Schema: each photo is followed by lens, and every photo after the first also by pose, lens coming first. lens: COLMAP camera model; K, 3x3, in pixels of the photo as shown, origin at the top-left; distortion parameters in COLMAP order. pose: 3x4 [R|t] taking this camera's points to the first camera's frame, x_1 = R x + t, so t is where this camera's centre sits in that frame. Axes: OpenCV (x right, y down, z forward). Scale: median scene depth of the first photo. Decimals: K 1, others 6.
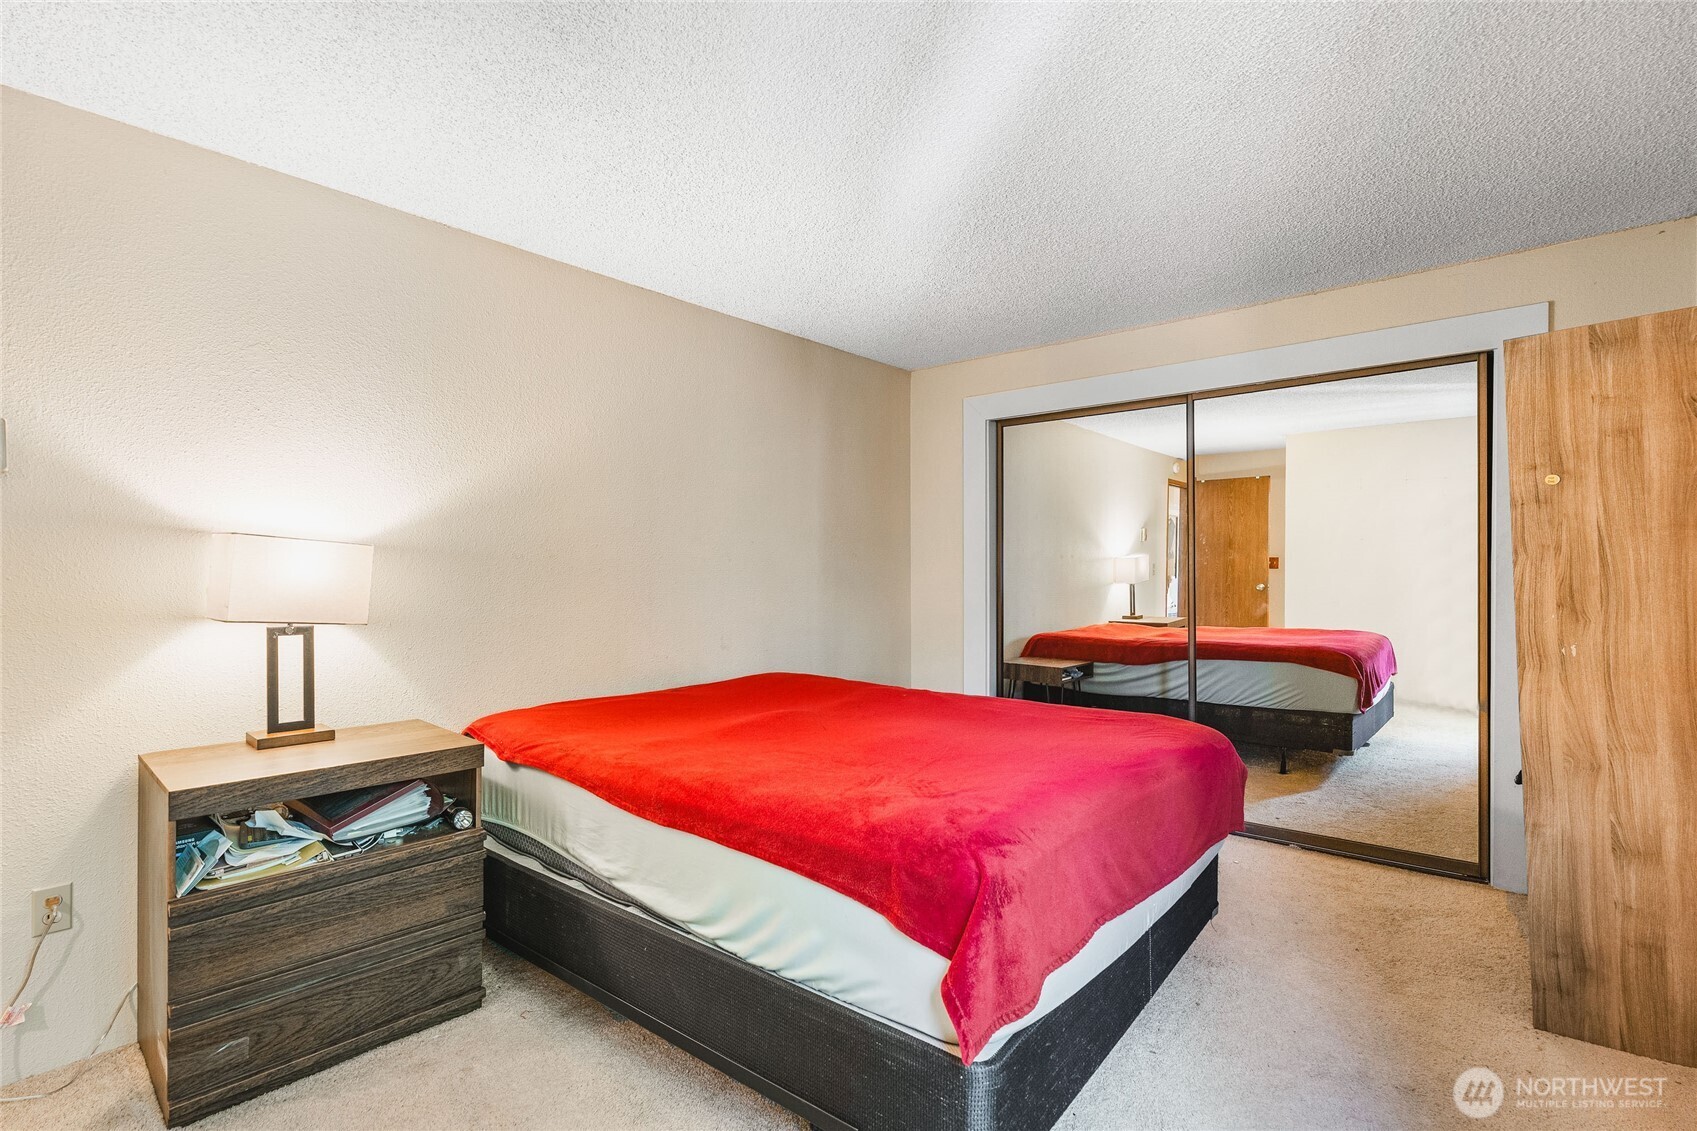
lens RADIAL K [[804.4, 0, 852.7], [0, 804.4, 572.5], [0, 0, 1]] dist [0.007487, 0.000769]
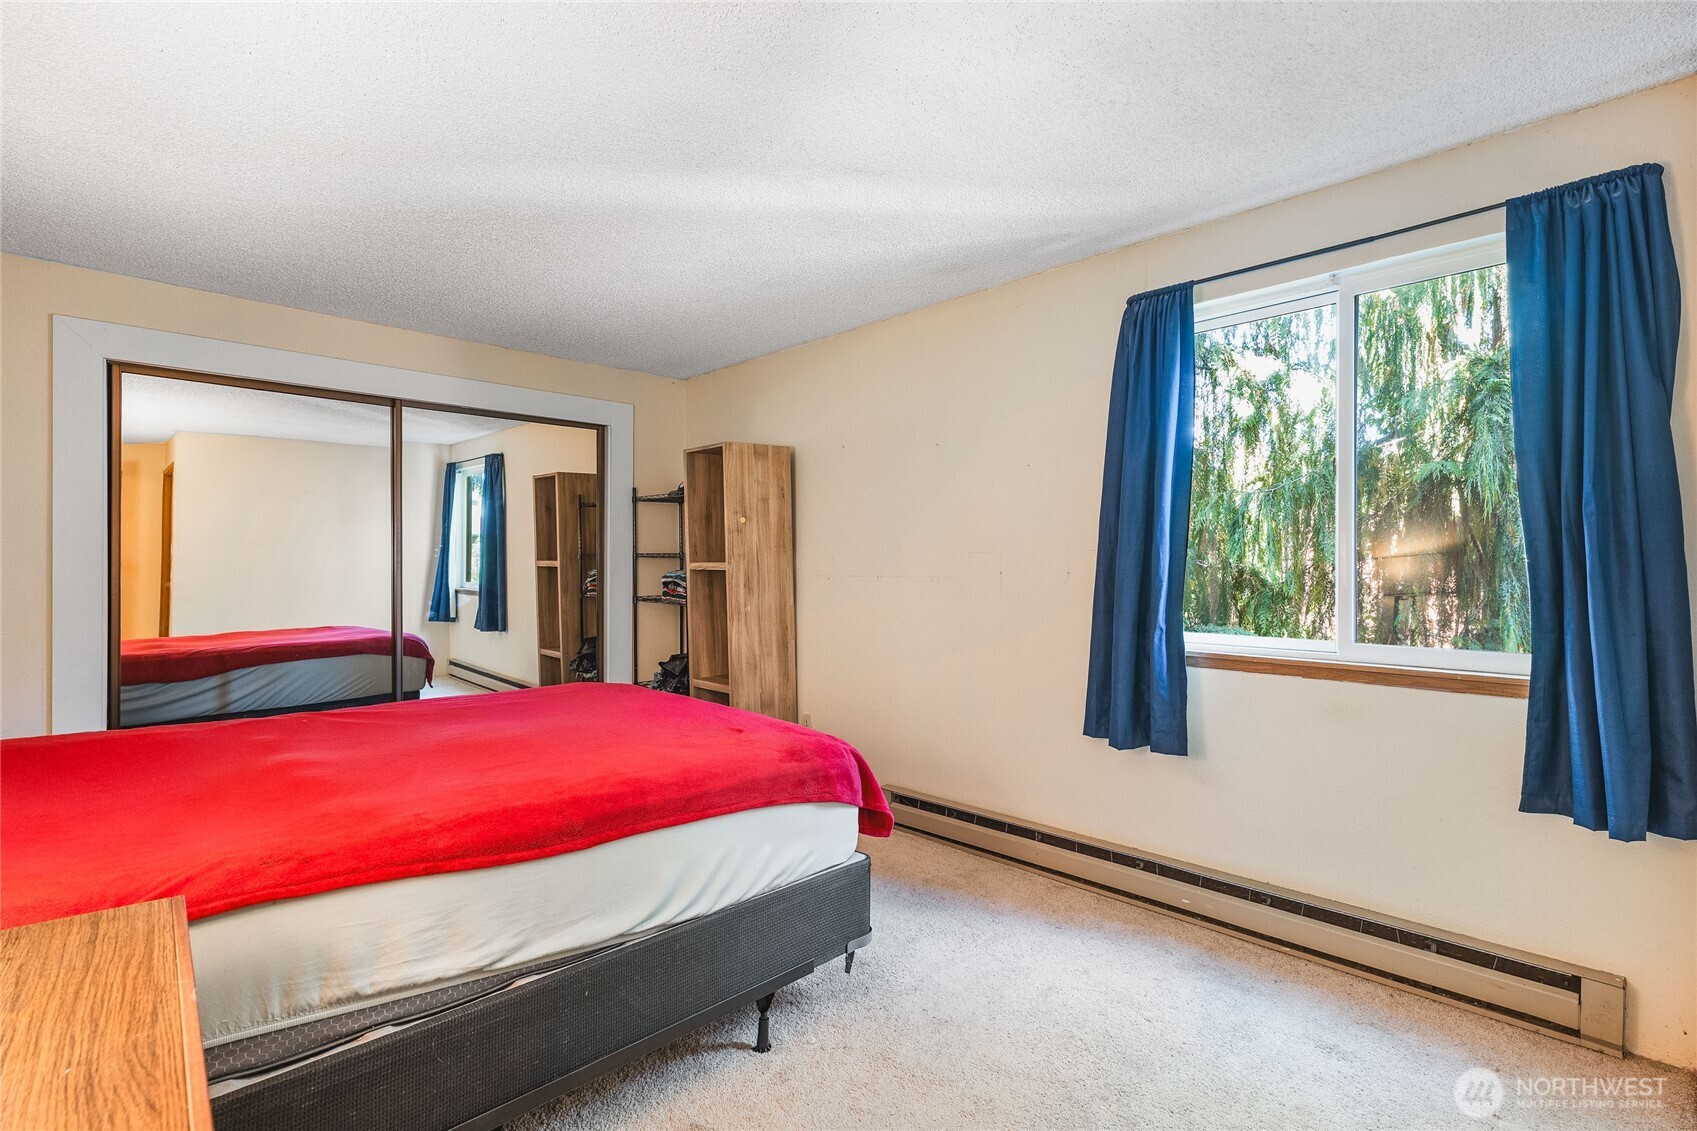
lens RADIAL K [[785.6, 0, 854.2], [0, 785.6, 561.4], [0, 0, 1]] dist [-0.003318, -0.000611]
pose [[0.118461, 0.008369, 0.992923, -0.955073], [0.003859, 0.999953, -0.008889, 0.000135], [-0.992951, 0.004885, 0.118423, 0.528726]]
